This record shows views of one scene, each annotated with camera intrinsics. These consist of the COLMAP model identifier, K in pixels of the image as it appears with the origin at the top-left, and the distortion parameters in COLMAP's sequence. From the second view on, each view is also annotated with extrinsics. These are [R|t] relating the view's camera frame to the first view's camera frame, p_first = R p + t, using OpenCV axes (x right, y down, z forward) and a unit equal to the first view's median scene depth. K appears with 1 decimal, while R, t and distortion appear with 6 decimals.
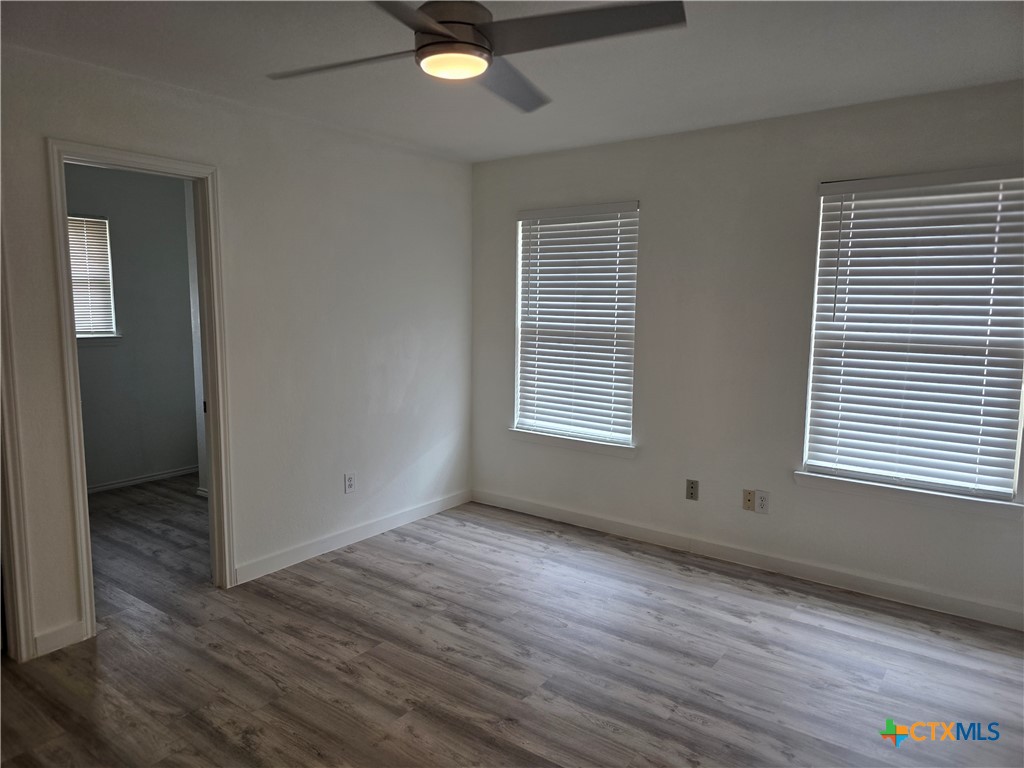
lens RADIAL K [[696.7, 0, 512.0], [0, 696.7, 384.0], [0, 0, 1]] dist [0.002945, -0.000993]
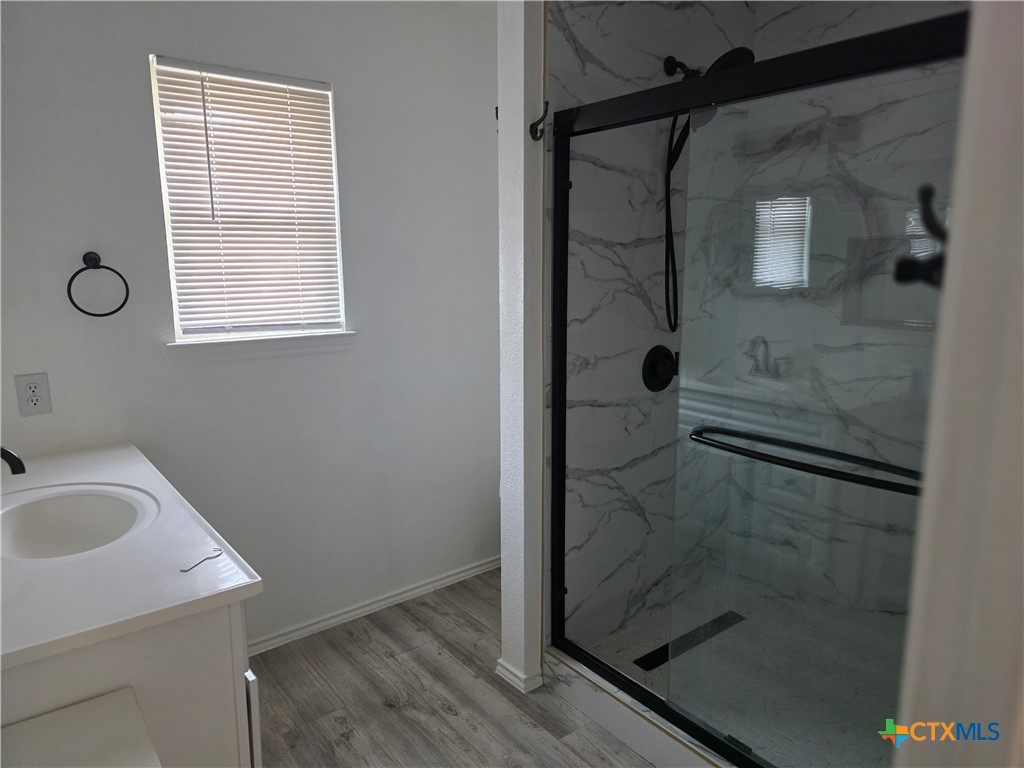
lens RADIAL K [[696.7, 0, 512.0], [0, 696.7, 384.0], [0, 0, 1]] dist [0.002945, -0.000993]
pose [[0.963687, 0.035988, -0.264598, -0.323741], [-0.021766, 0.998166, 0.056485, -0.063718], [0.266145, -0.048675, 0.962703, 0.557241]]
